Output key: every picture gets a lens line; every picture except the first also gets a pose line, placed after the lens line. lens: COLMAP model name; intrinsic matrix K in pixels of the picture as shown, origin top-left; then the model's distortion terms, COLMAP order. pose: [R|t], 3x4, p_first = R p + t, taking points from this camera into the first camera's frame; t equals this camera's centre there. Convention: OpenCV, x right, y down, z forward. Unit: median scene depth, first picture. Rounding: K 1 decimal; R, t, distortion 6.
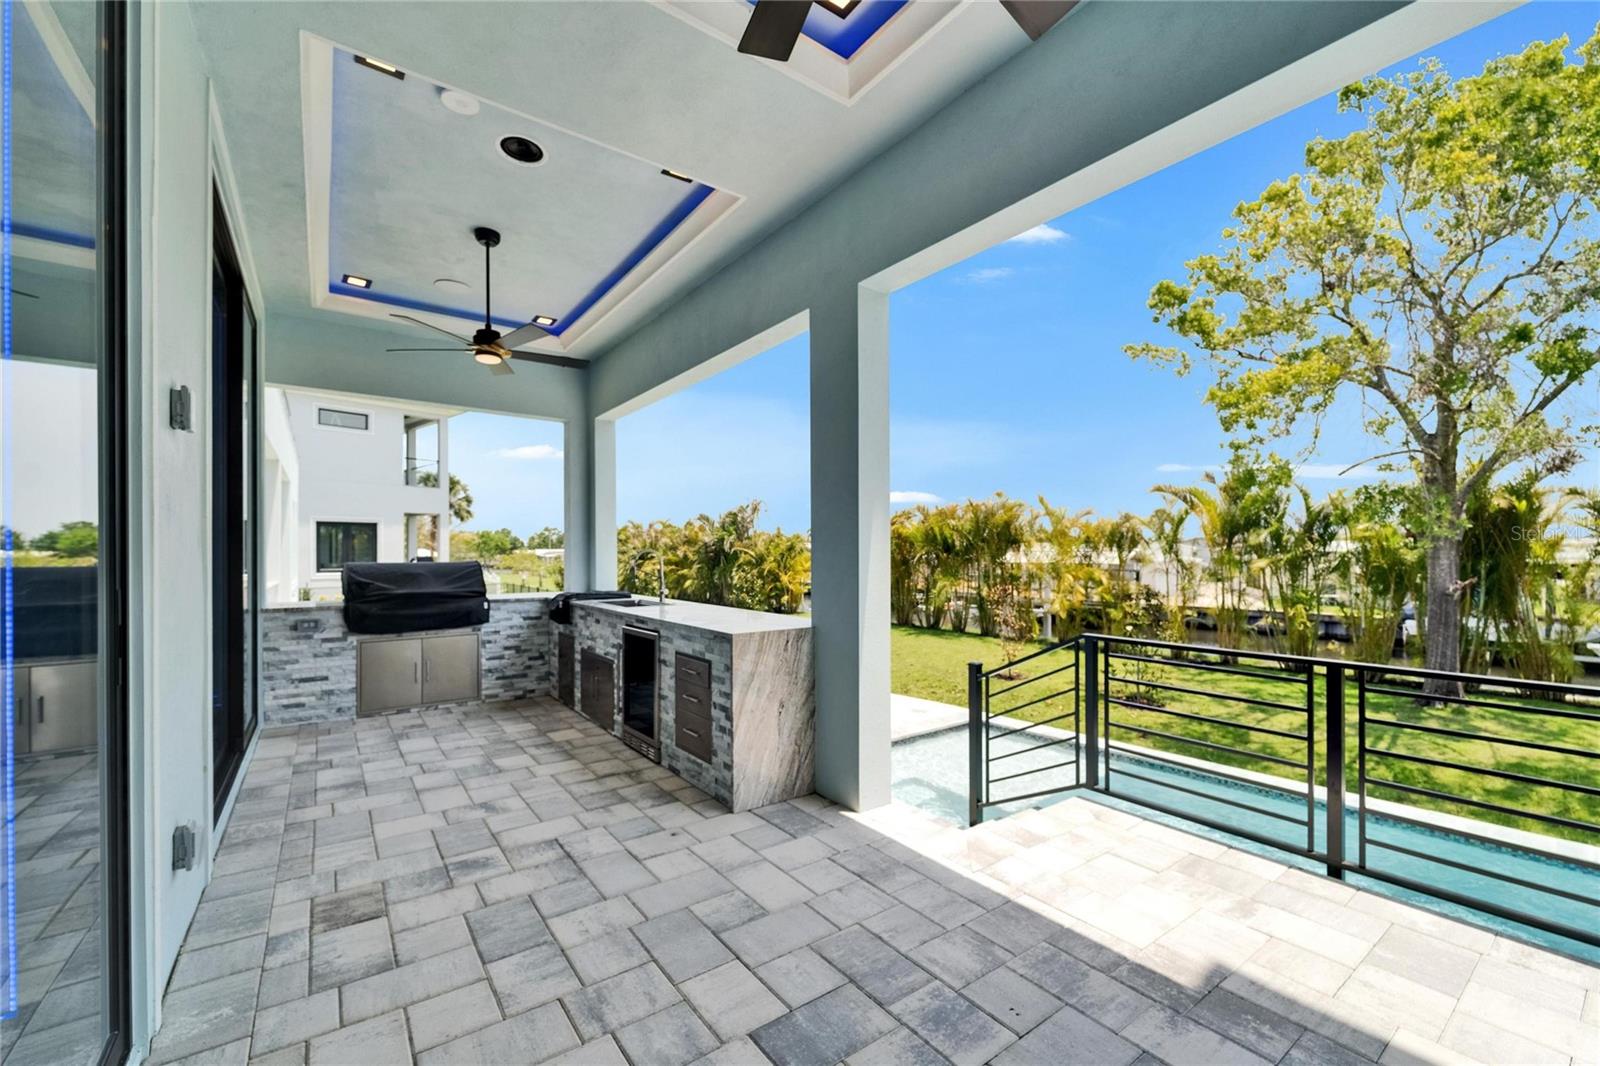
lens RADIAL K [[656.0, 0, 797.3], [0, 656.0, 527.7], [0, 0, 1]] dist [-0.000105, -0.000083]
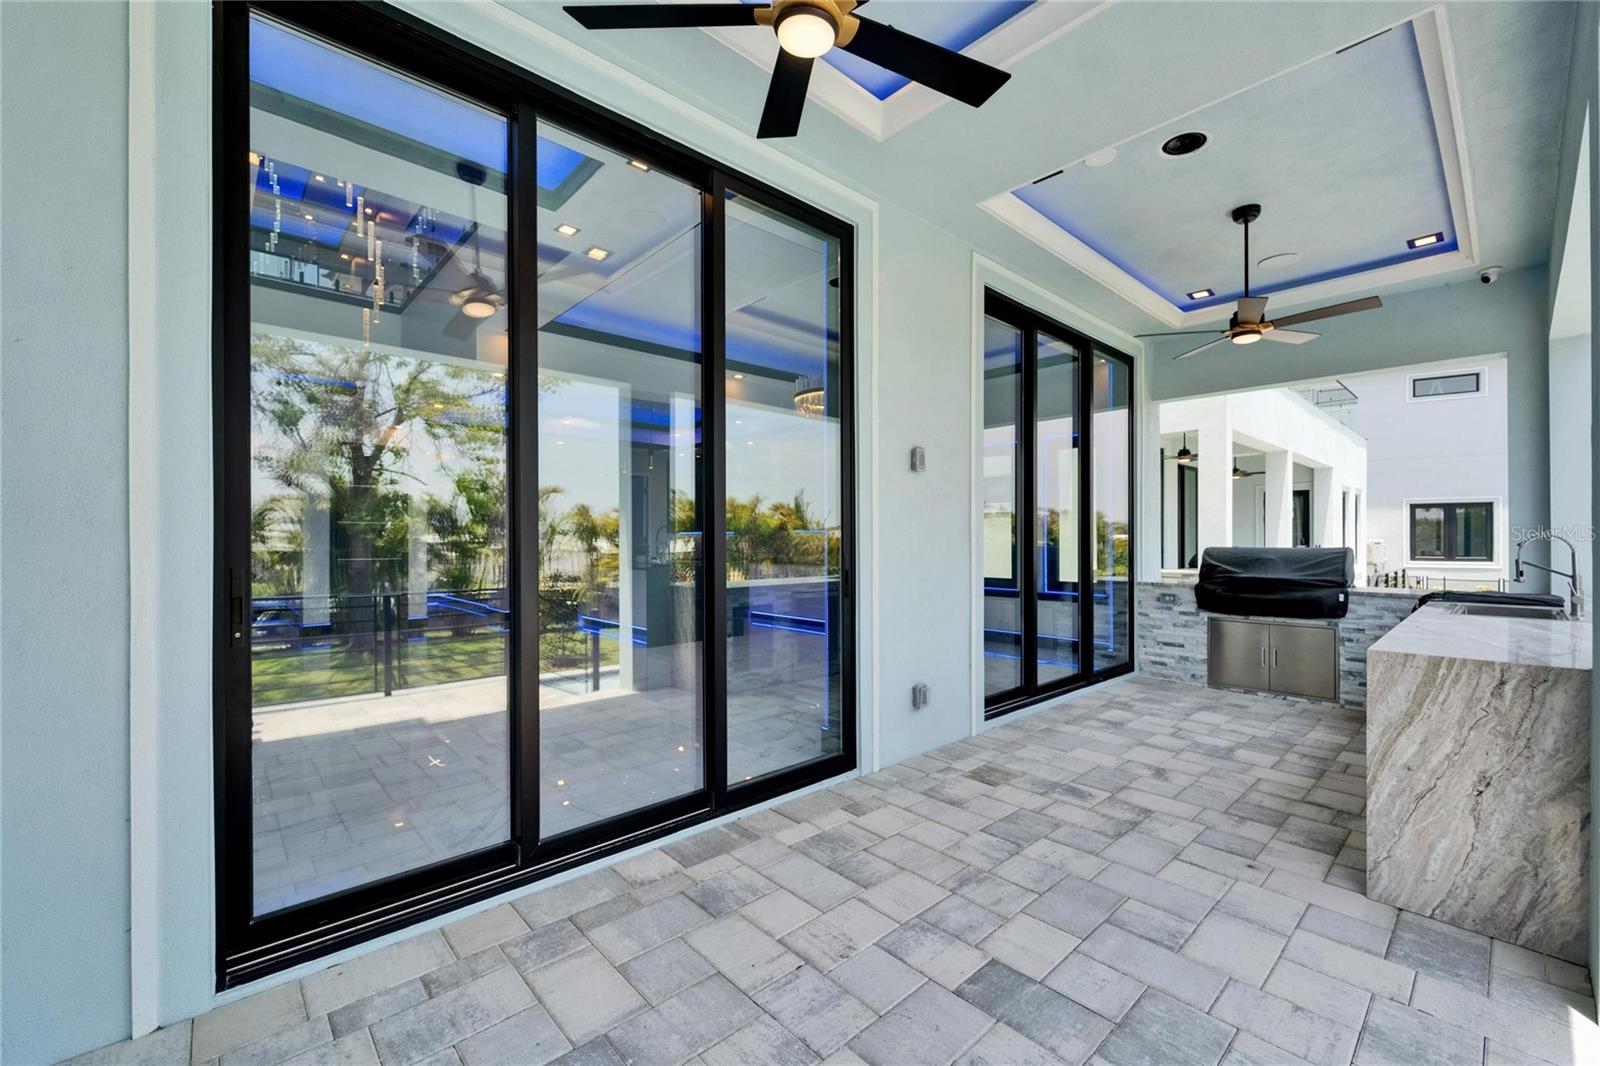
lens RADIAL K [[656.0, 0, 797.3], [0, 656.0, 527.7], [0, 0, 1]] dist [-0.000105, -0.000083]
pose [[0.108860, -0.010899, -0.993997, 0.472848], [0.035535, 0.999343, -0.007066, 0.003856], [0.993422, -0.034552, 0.109176, 0.250857]]
